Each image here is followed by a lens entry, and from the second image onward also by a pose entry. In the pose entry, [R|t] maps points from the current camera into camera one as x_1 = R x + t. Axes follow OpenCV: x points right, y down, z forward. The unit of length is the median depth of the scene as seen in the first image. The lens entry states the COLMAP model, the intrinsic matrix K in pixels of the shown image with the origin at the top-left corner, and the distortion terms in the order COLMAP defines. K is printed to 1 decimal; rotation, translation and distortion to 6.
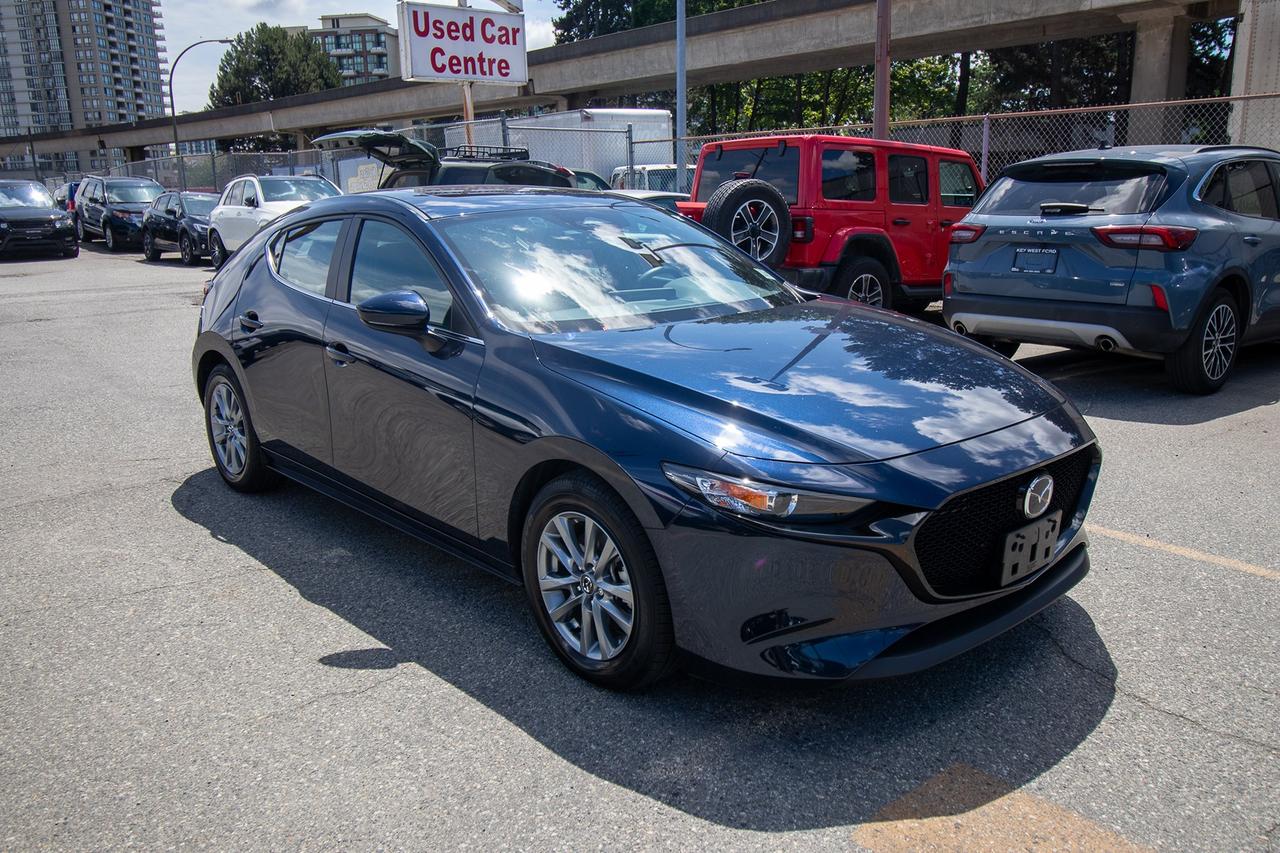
lens RADIAL K [[1002.8, 0, 647.0], [0, 1002.8, 427.3], [0, 0, 1]] dist [0.015320, -0.002966]
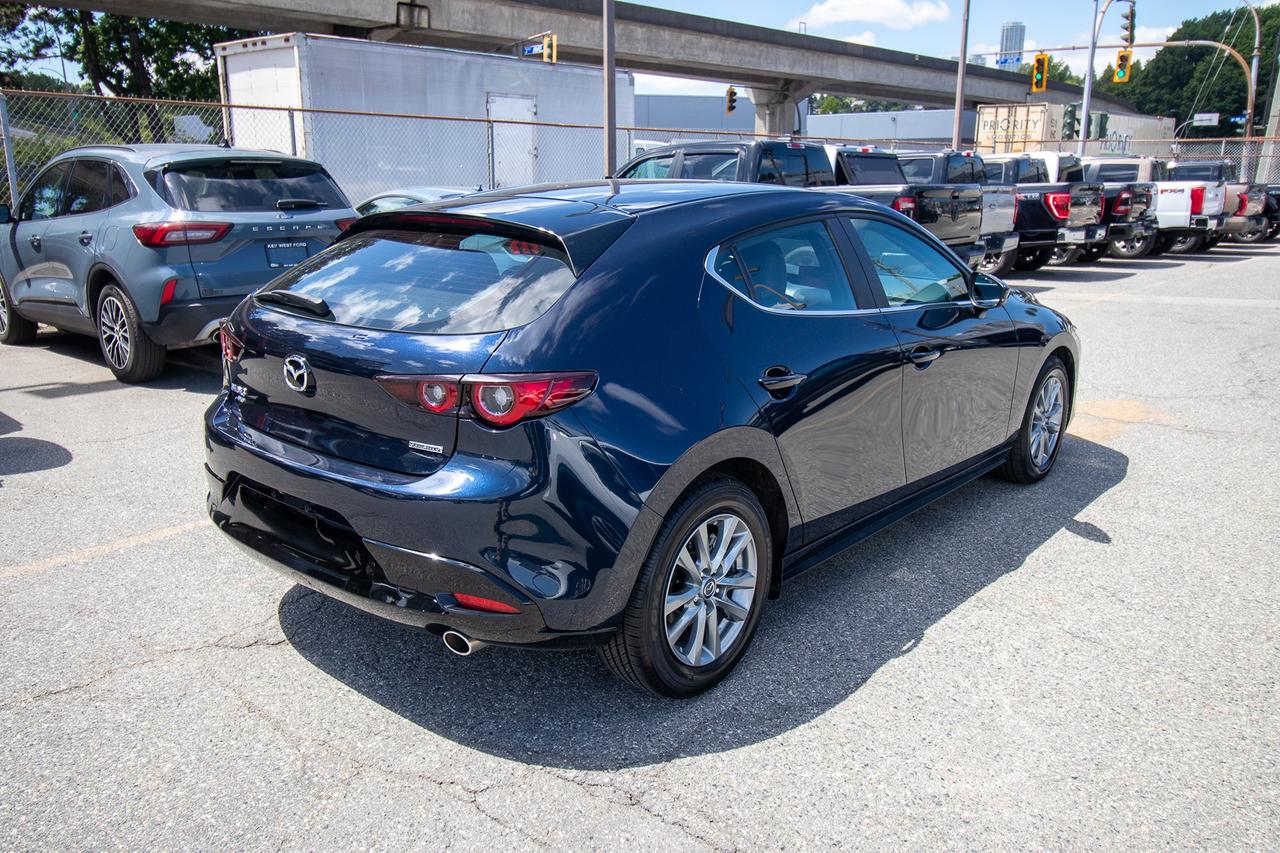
lens RADIAL K [[1002.8, 0, 647.0], [0, 1002.8, 427.3], [0, 0, 1]] dist [0.015320, -0.002966]
pose [[-0.142919, -0.219291, 0.965135, -1.446513], [0.219927, 0.943730, 0.246995, -0.360312], [-0.964990, 0.247560, -0.086649, 1.624460]]
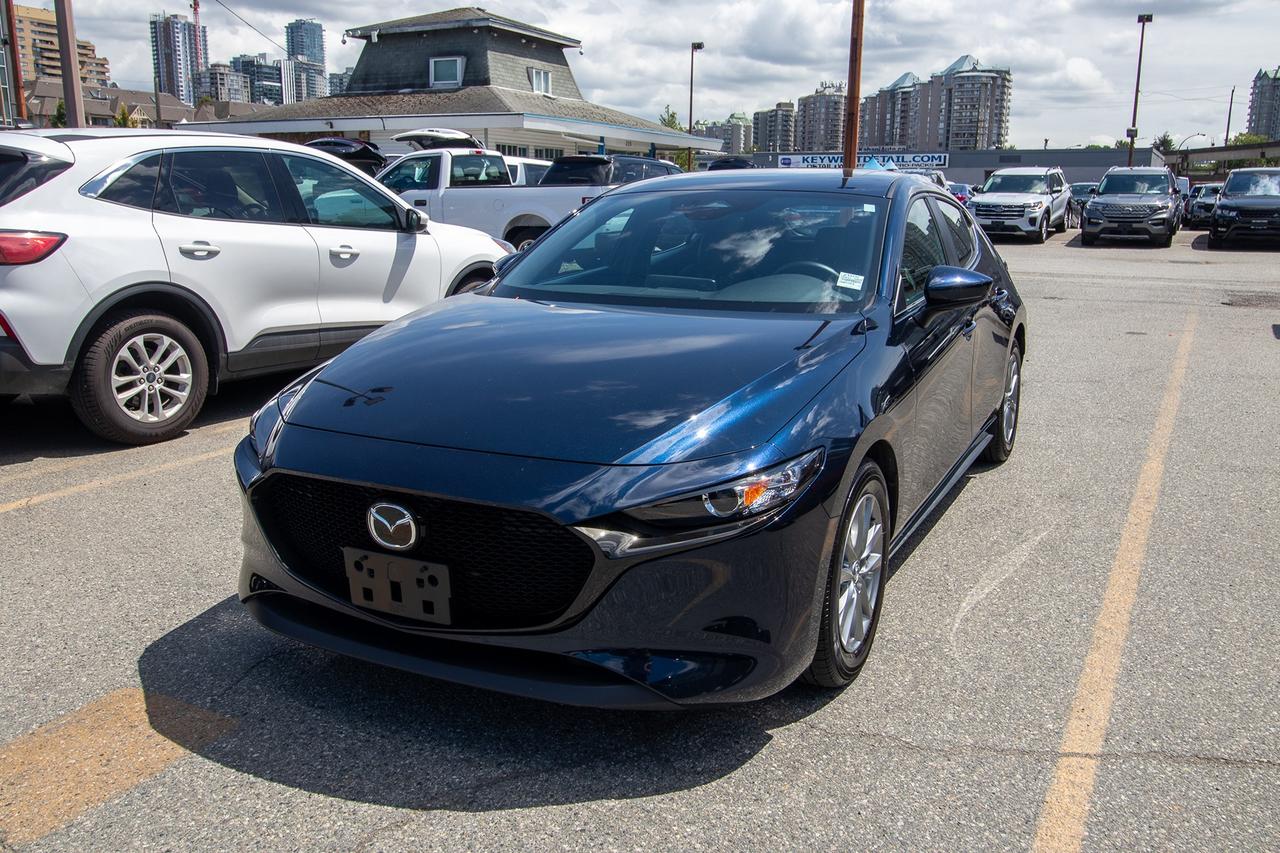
lens RADIAL K [[1057.6, 0, 647.4], [0, 1057.6, 421.2], [0, 0, 1]] dist [0.016066, -0.010015]
pose [[0.367529, 0.219299, -0.903787, 1.076733], [-0.226271, 0.963685, 0.141819, -0.165007], [0.902067, 0.152378, 0.403803, 0.698156]]
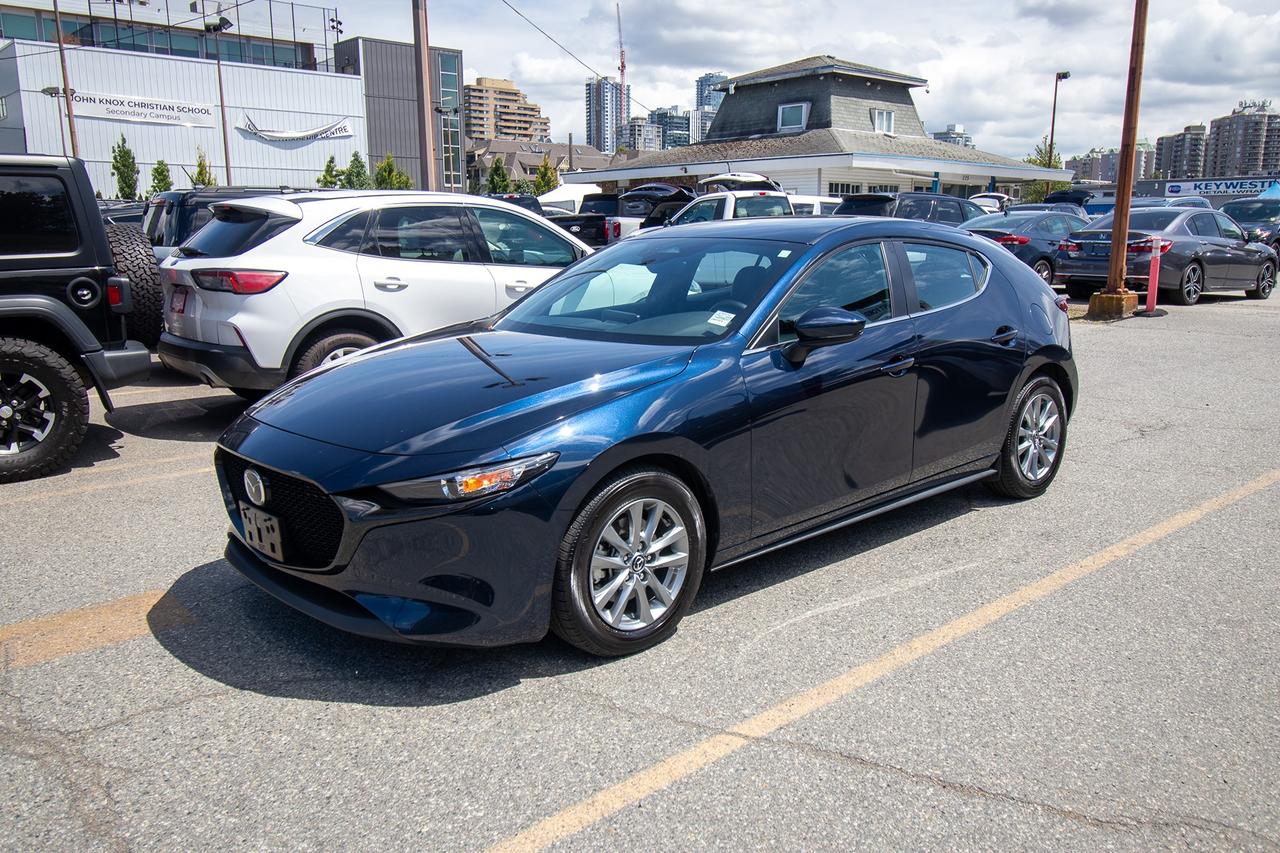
lens RADIAL K [[1002.8, 0, 647.0], [0, 1002.8, 427.3], [0, 0, 1]] dist [0.015320, -0.002966]
pose [[0.012207, 0.217055, -0.976083, 1.317219], [-0.222375, 0.952299, 0.208985, -0.299894], [0.974885, 0.214506, 0.059892, 1.166147]]
